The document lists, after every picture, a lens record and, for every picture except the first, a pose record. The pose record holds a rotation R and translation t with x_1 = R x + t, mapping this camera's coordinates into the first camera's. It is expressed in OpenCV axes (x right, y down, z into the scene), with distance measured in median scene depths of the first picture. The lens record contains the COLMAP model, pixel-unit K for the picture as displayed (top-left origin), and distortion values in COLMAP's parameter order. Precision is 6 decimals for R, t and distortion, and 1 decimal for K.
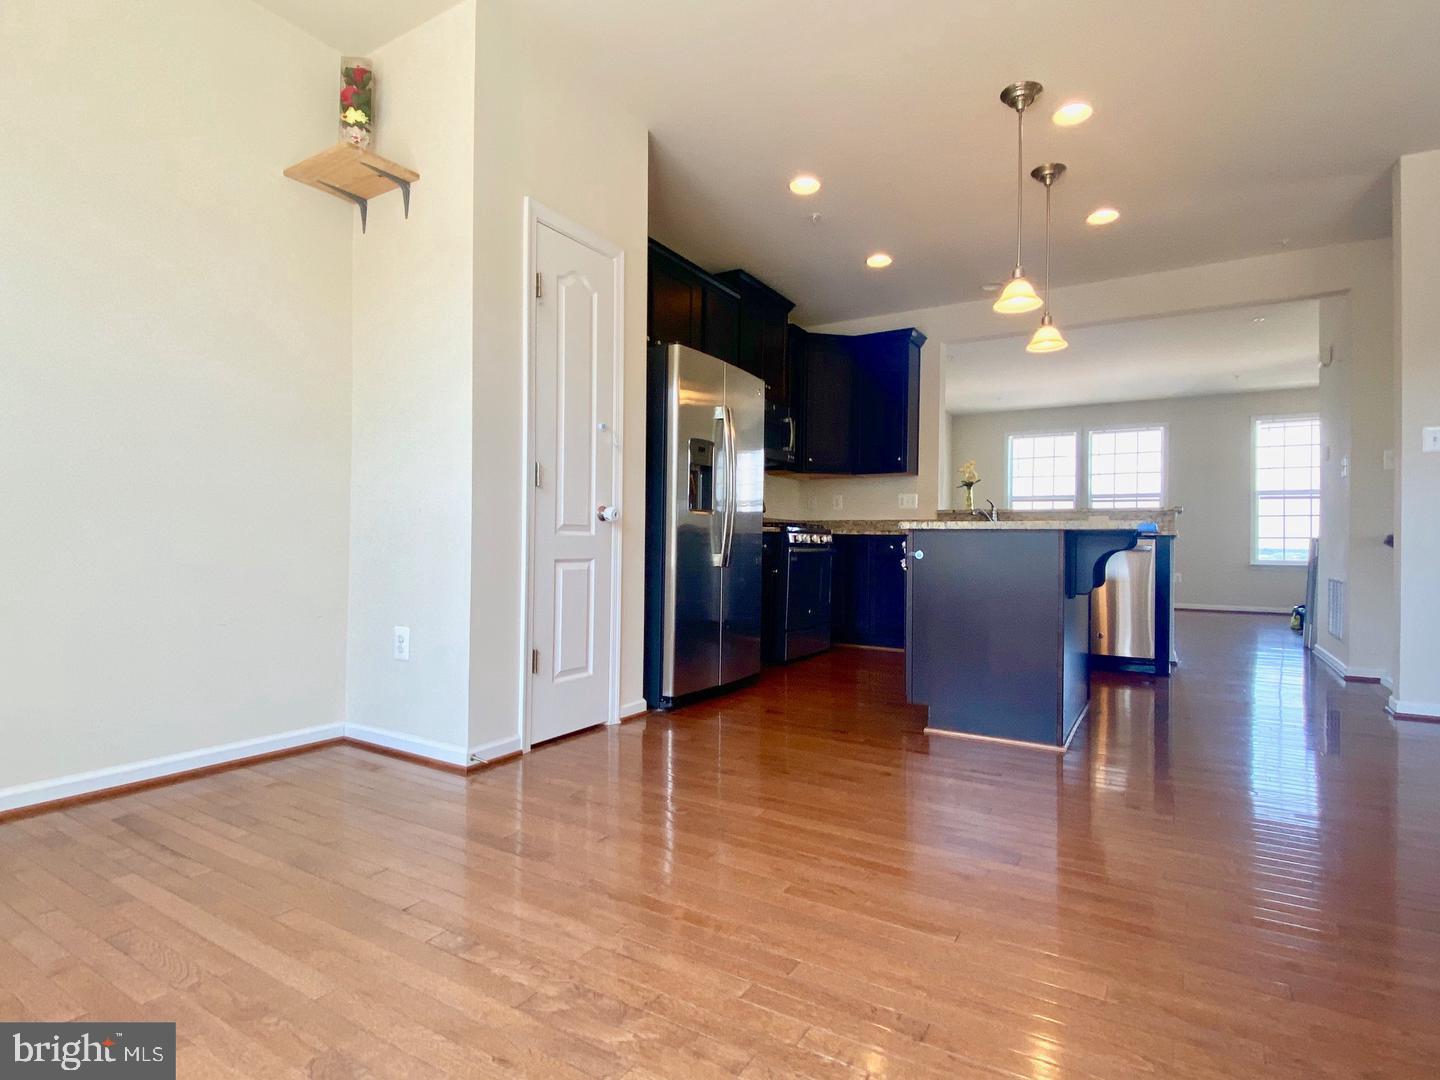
lens RADIAL K [[731.5, 0, 720.6], [0, 731.5, 532.9], [0, 0, 1]] dist [0.018309, -0.000303]
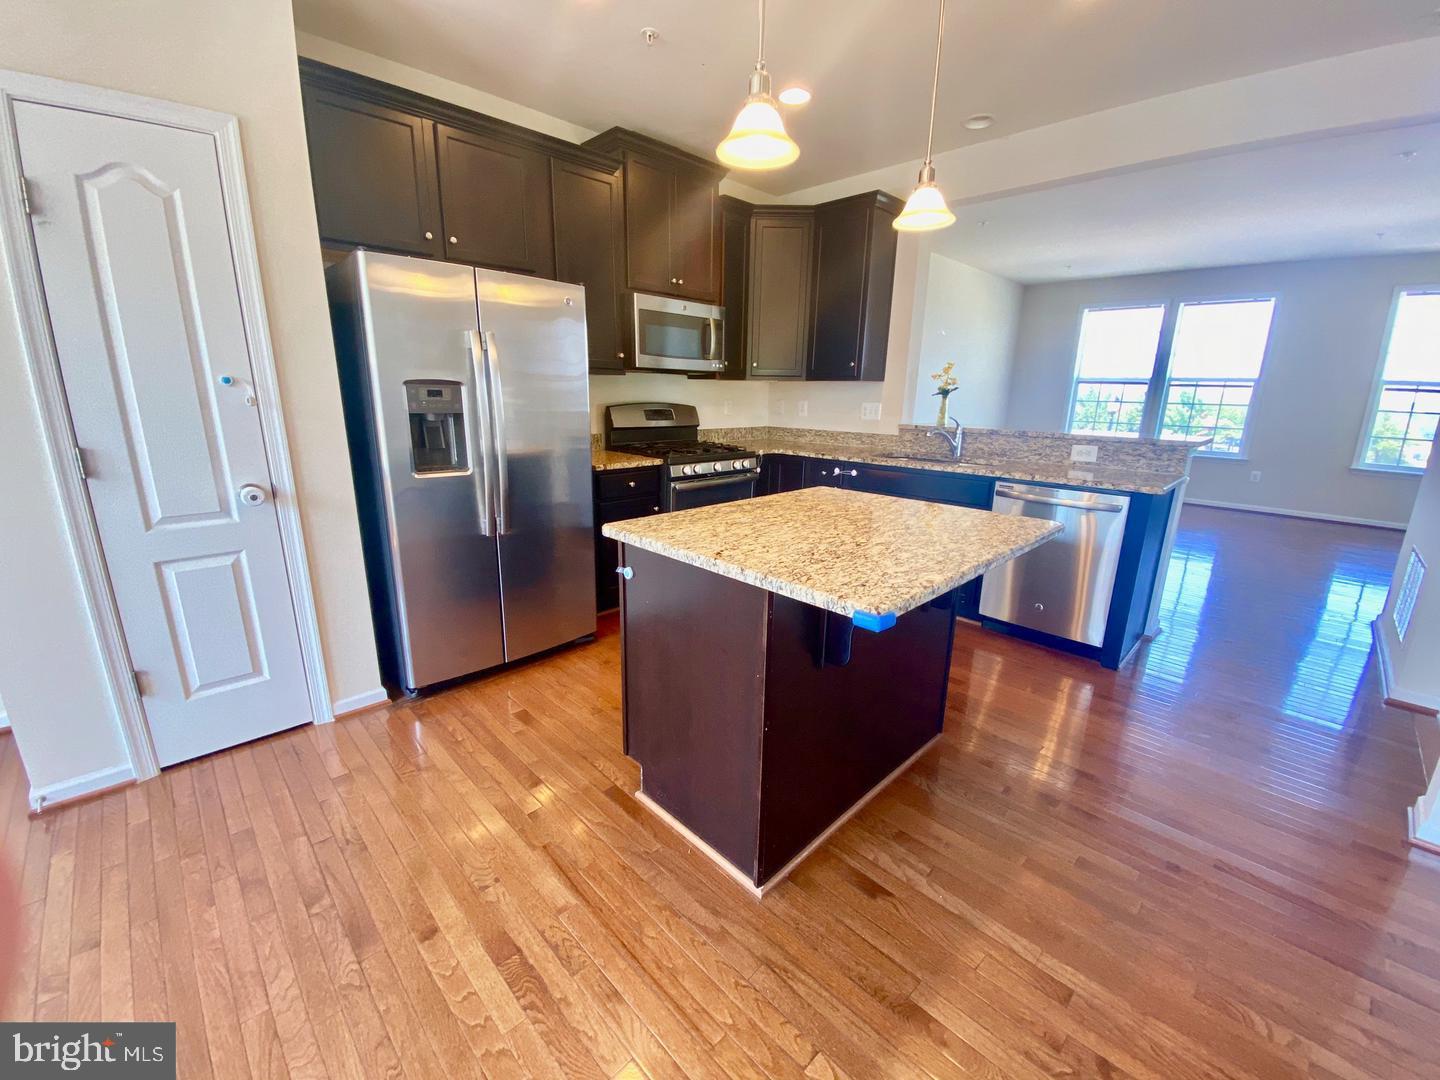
lens RADIAL K [[589.6, 0, 715.2], [0, 589.6, 536.3], [0, 0, 1]] dist [-0.005257, -0.005615]
pose [[0.971451, 0.063603, -0.228556, 0.406592], [-0.004569, 0.968230, 0.250019, -0.121403], [0.237197, -0.241837, 0.940879, 0.433516]]
